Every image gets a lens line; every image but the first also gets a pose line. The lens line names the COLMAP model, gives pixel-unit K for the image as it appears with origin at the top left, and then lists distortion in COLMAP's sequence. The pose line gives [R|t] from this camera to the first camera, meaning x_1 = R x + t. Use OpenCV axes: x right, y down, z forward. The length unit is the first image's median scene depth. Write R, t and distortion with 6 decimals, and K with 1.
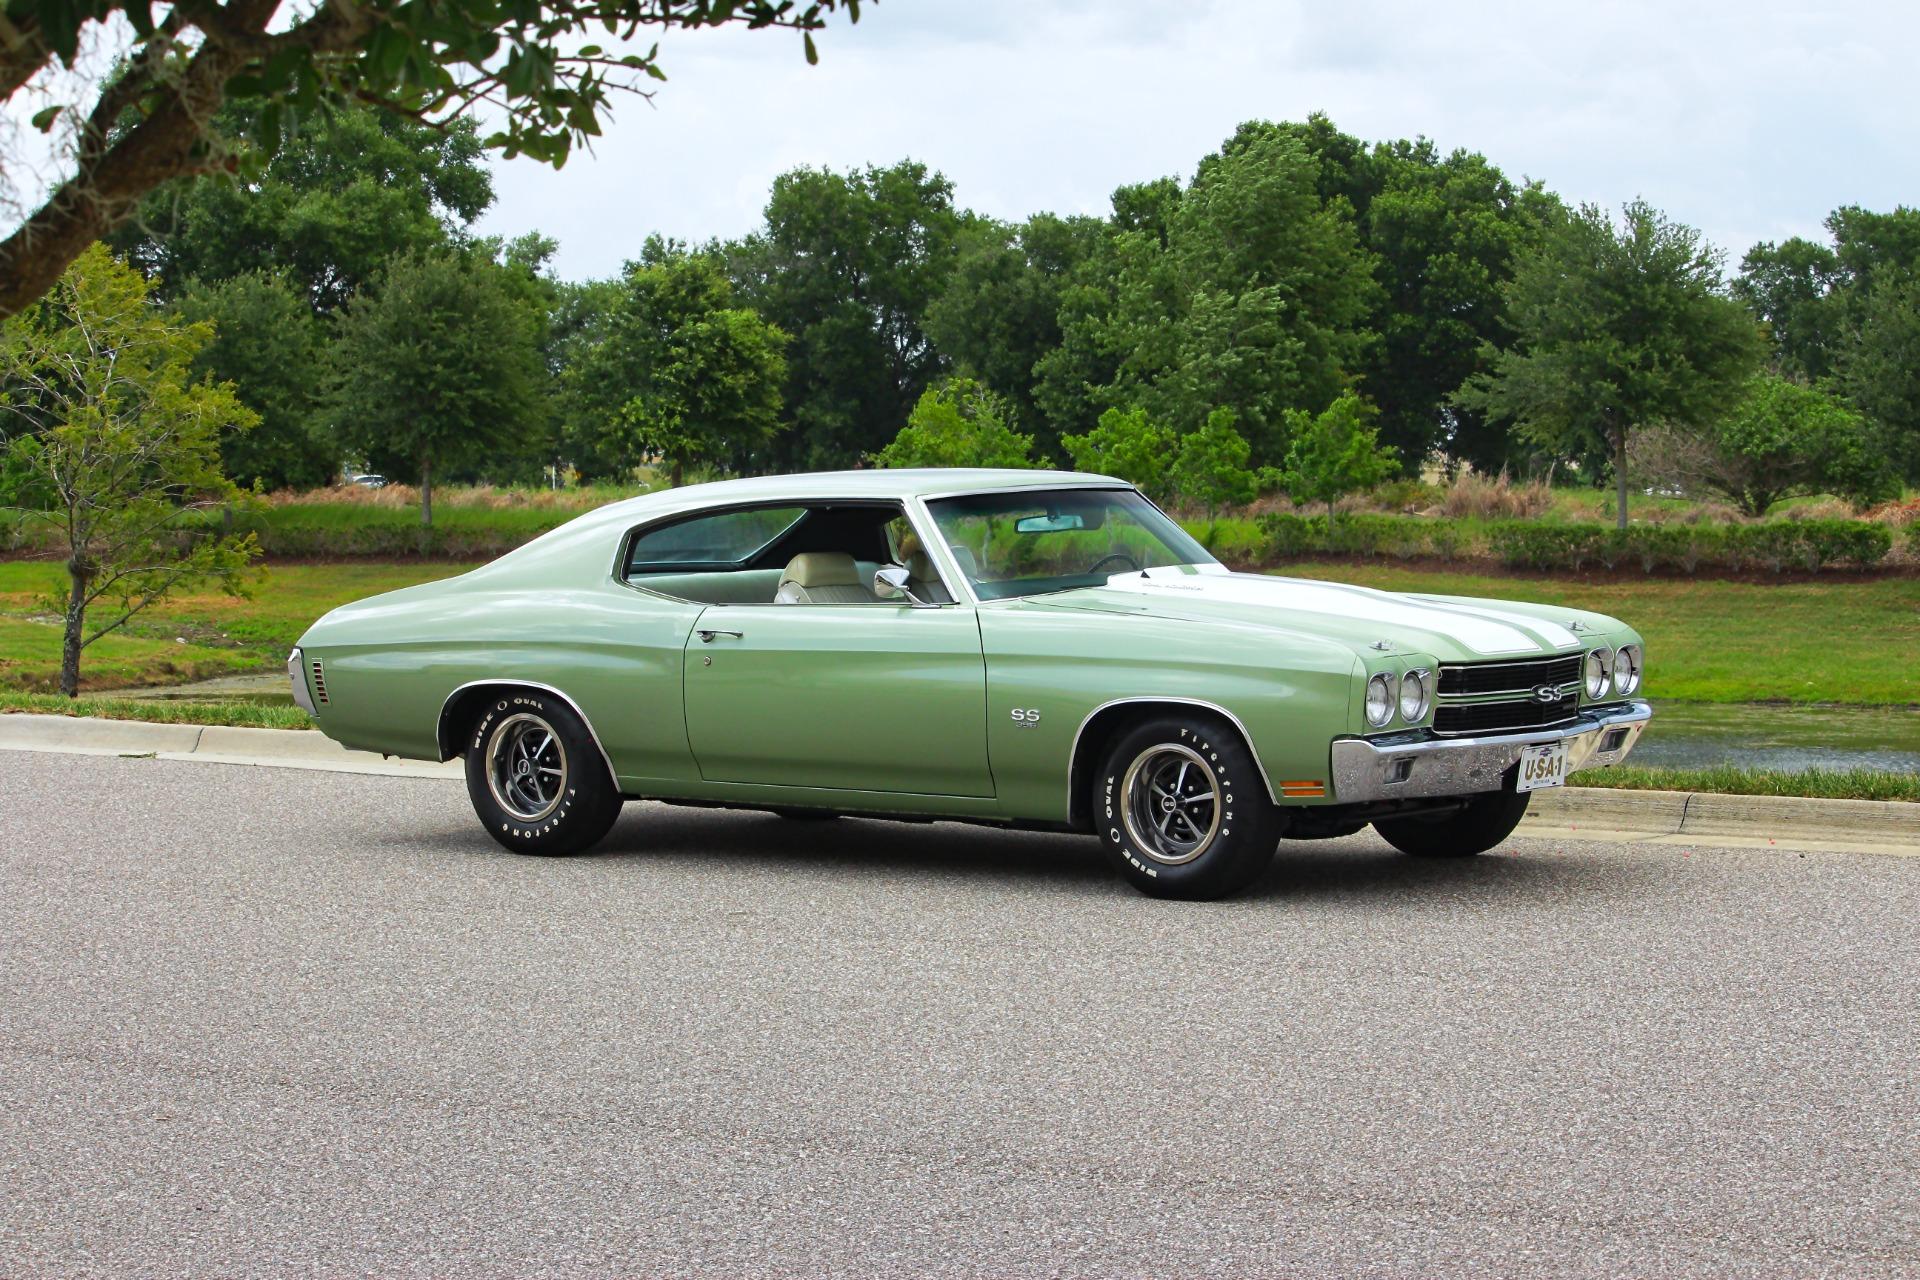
lens RADIAL K [[5046.9, 0, 960.0], [0, 5046.9, 640.0], [0, 0, 1]] dist [-0.478947, 0.399918]
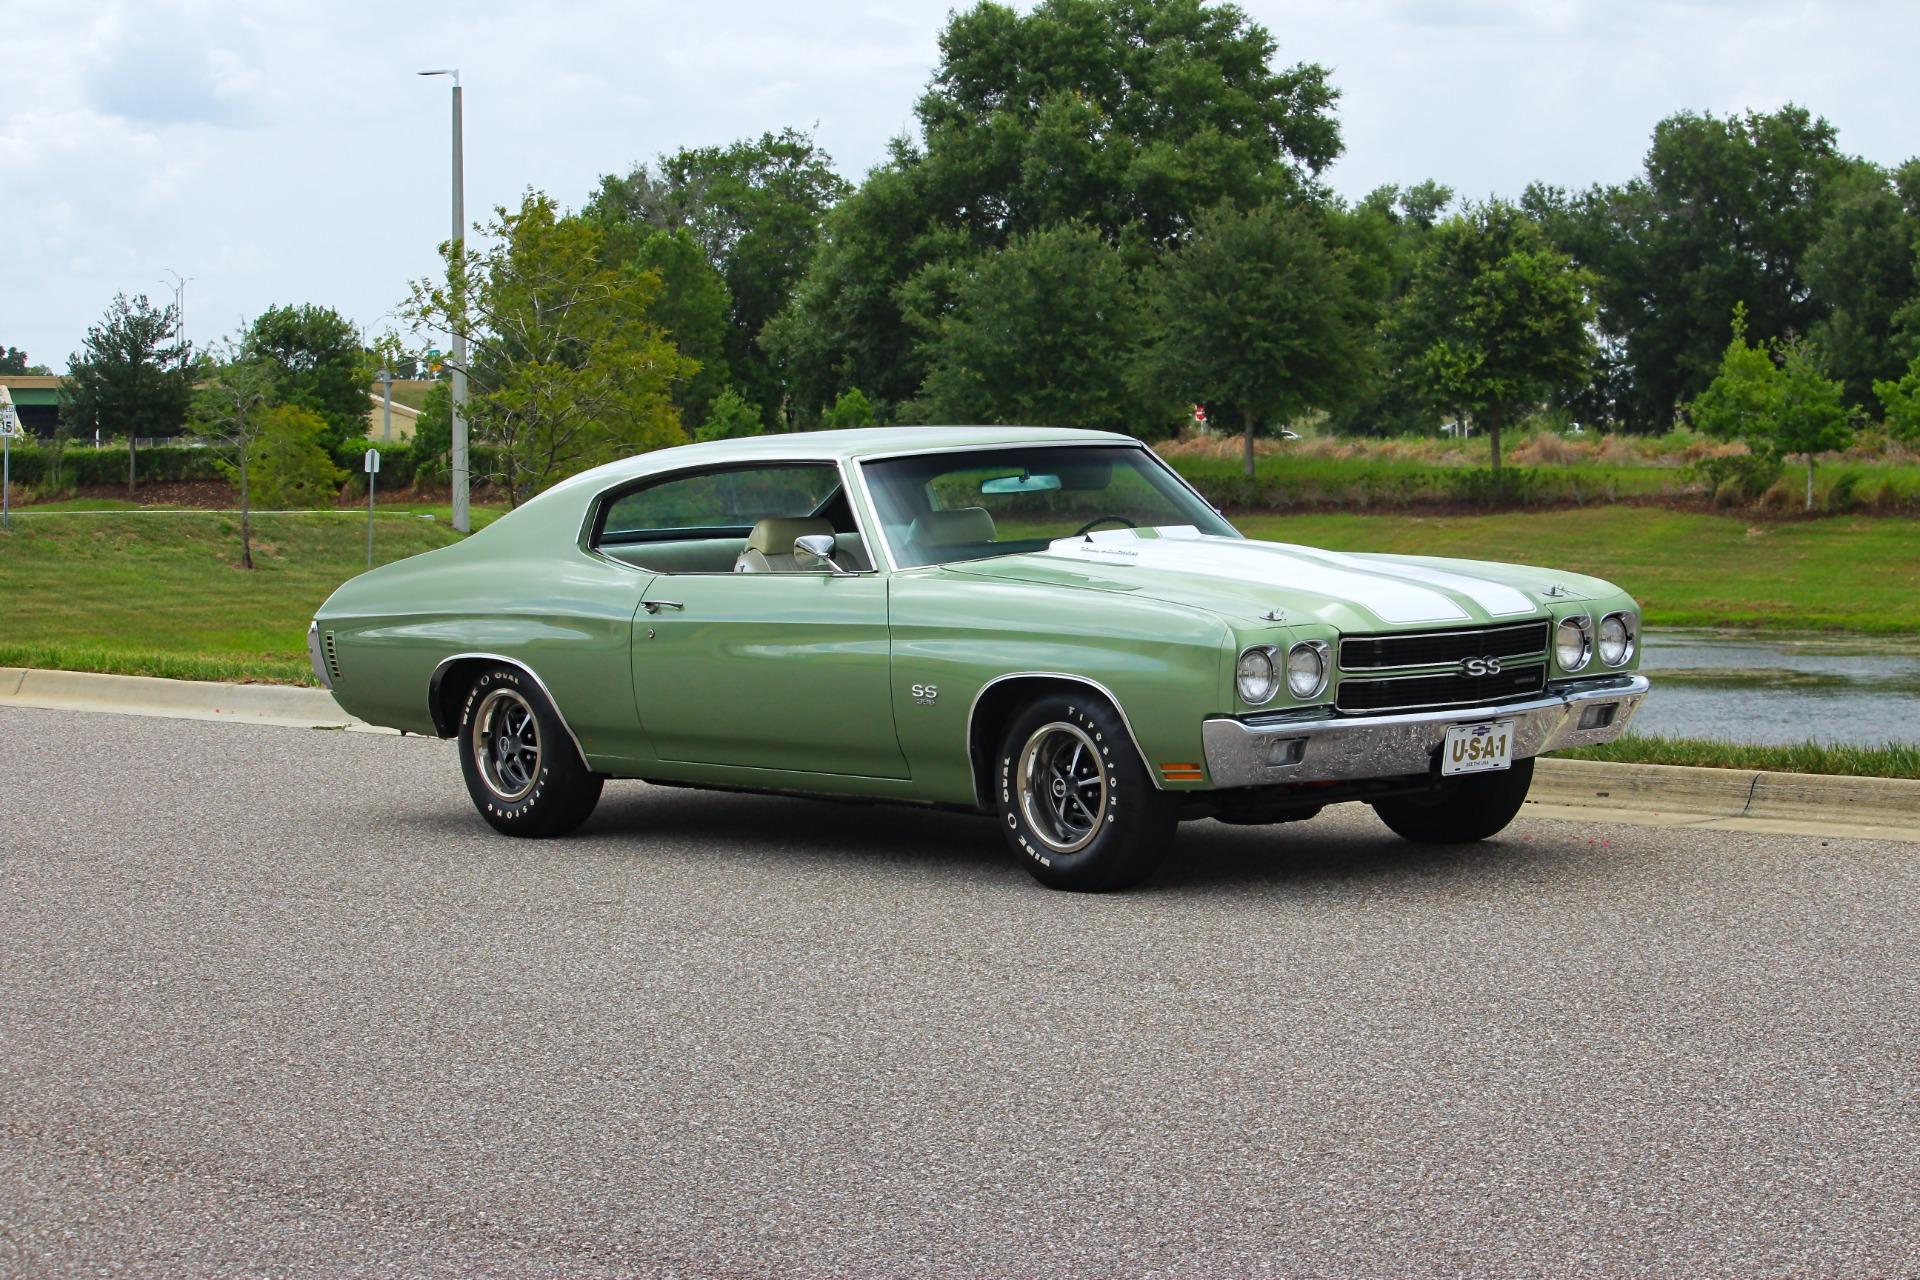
lens RADIAL K [[5012.4, 0, 960.0], [0, 5012.4, 640.0], [0, 0, 1]] dist [-0.418369, -0.330879]
pose [[0.979478, -0.004659, -0.201499, 0.186506], [0.006772, 0.999929, 0.009801, -0.003269], [0.201439, -0.010964, 0.979440, 0.086141]]
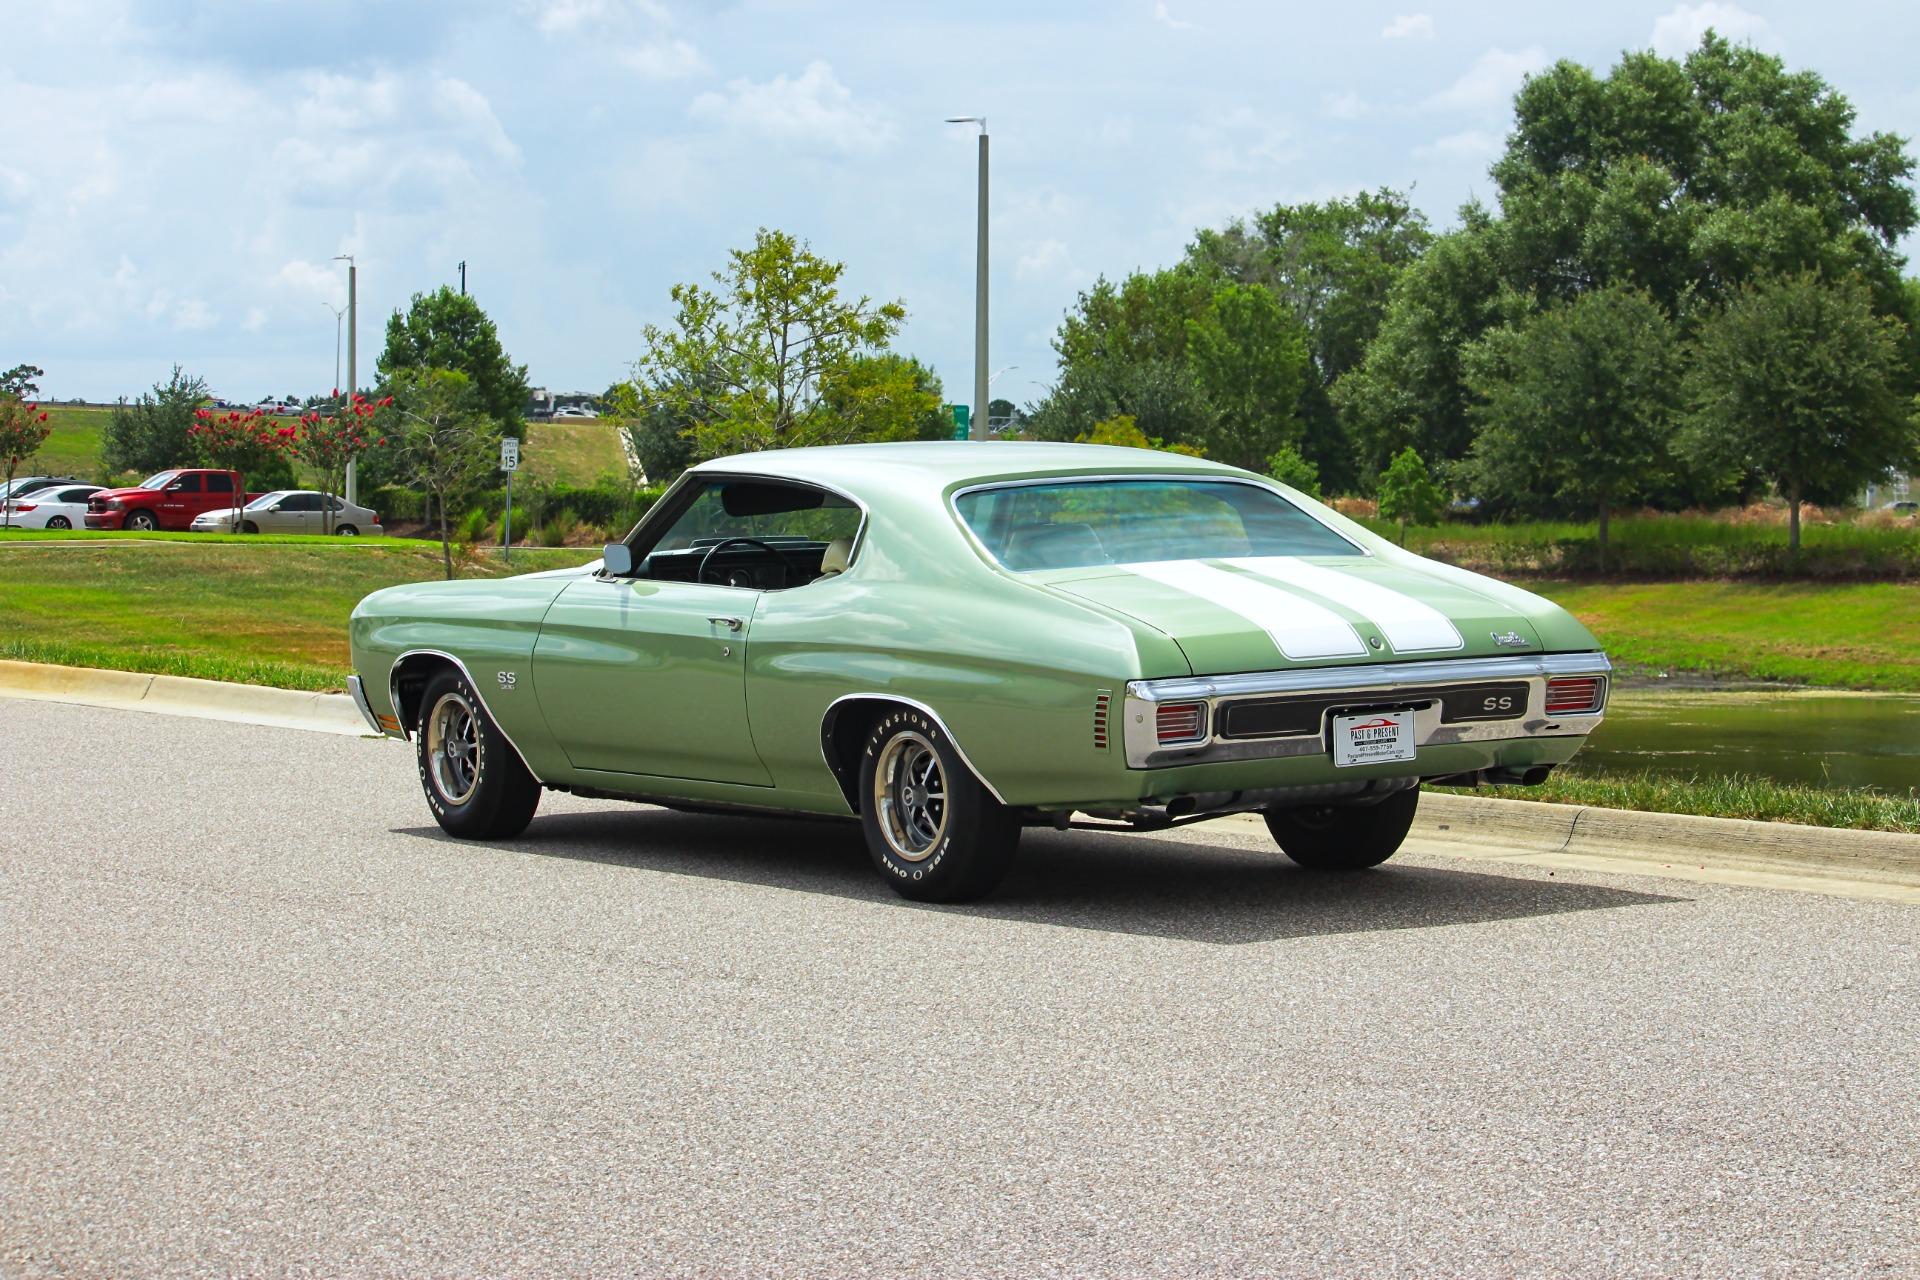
lens RADIAL K [[5014.0, 0, 959.3], [0, 5014.0, 524.9], [0, 0, 1]] dist [-0.475764, 0.381008]
pose [[0.941273, 0.009232, -0.337520, 0.343358], [-0.018768, 0.999511, -0.025002, 0.004314], [0.337124, 0.029869, 0.940986, 0.119874]]
